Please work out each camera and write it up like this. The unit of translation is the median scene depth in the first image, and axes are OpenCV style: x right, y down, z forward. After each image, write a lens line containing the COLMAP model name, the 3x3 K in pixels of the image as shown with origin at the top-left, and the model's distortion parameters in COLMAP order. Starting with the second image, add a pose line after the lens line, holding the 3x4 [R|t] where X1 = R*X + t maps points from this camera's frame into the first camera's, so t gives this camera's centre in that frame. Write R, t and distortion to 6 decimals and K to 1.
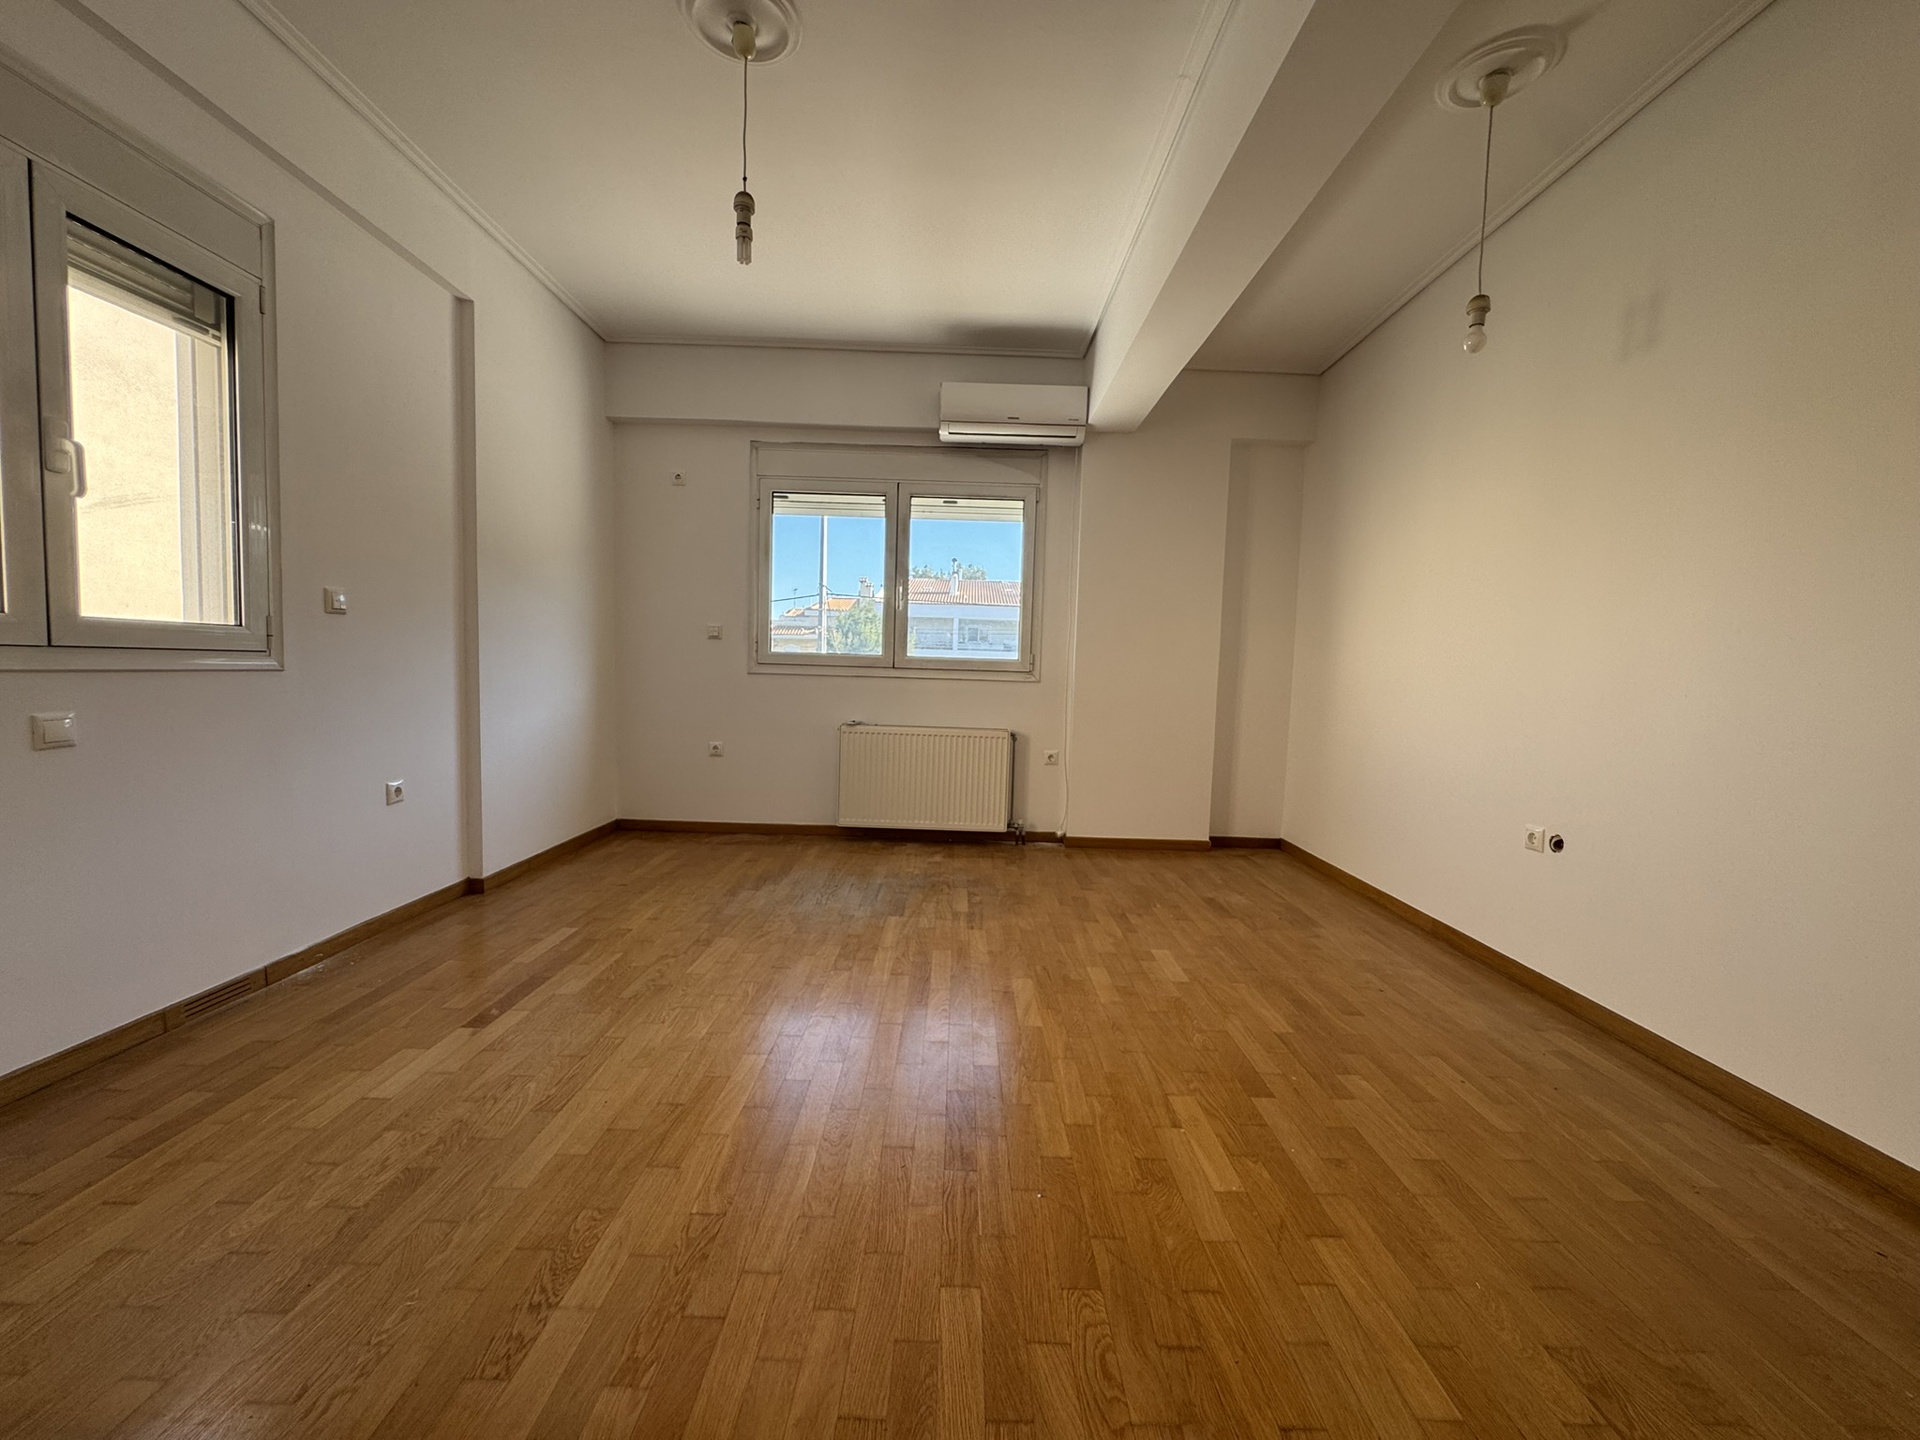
lens RADIAL K [[765.8, 0, 960.7], [0, 765.8, 722.5], [0, 0, 1]] dist [-0.005852, -0.000213]
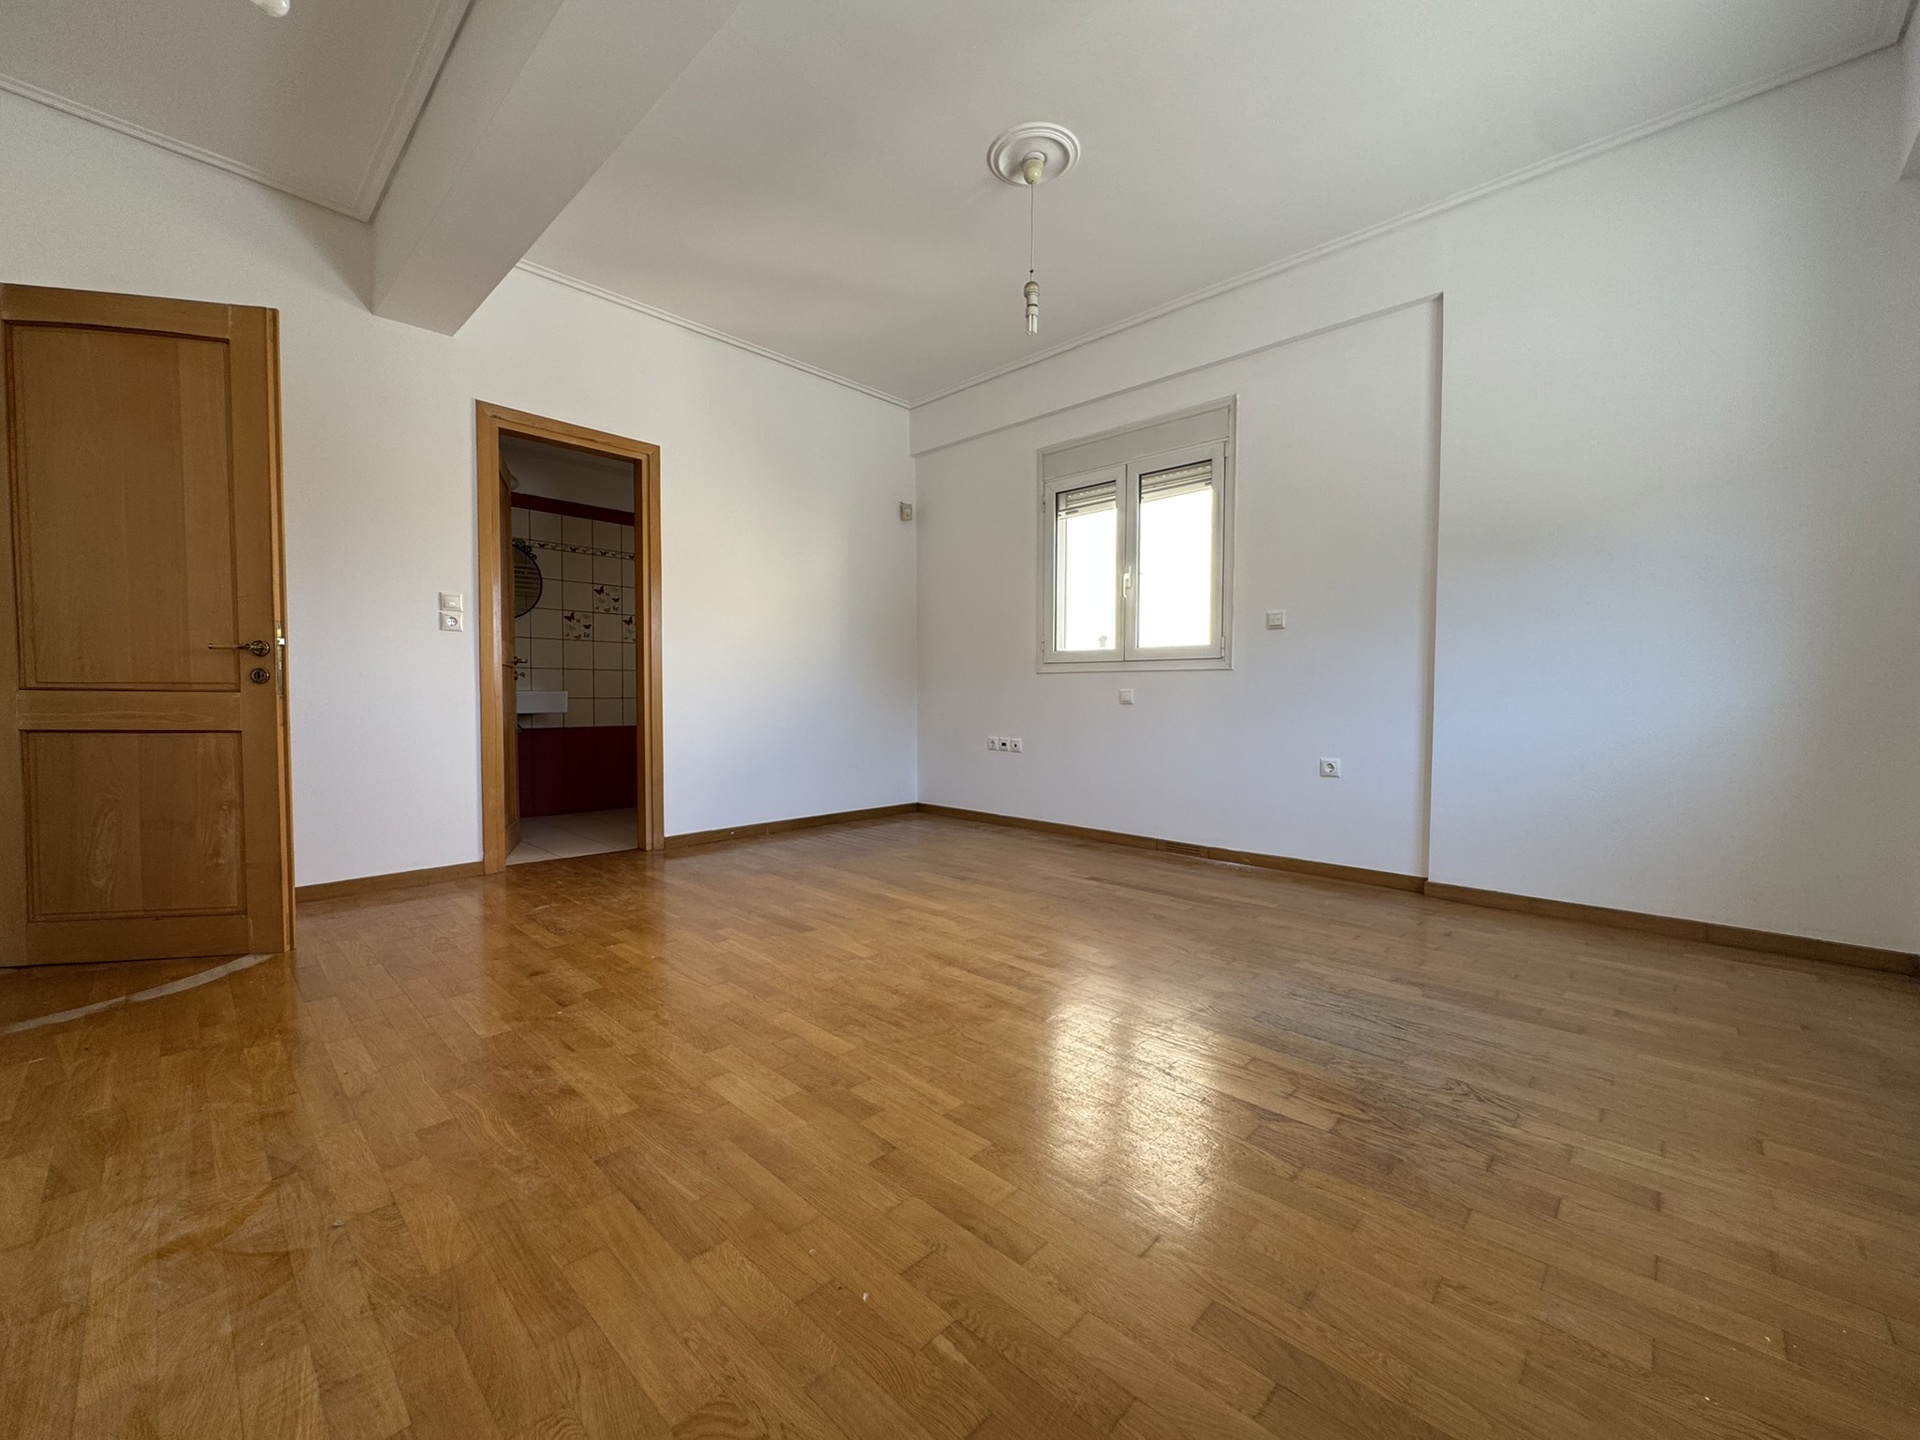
lens RADIAL K [[765.8, 0, 960.7], [0, 765.8, 722.5], [0, 0, 1]] dist [-0.005852, -0.000213]
pose [[-0.690117, -0.006887, -0.723665, 0.492014], [-0.076343, 0.995068, 0.063333, -0.013202], [0.719660, 0.098954, -0.687239, 1.247969]]
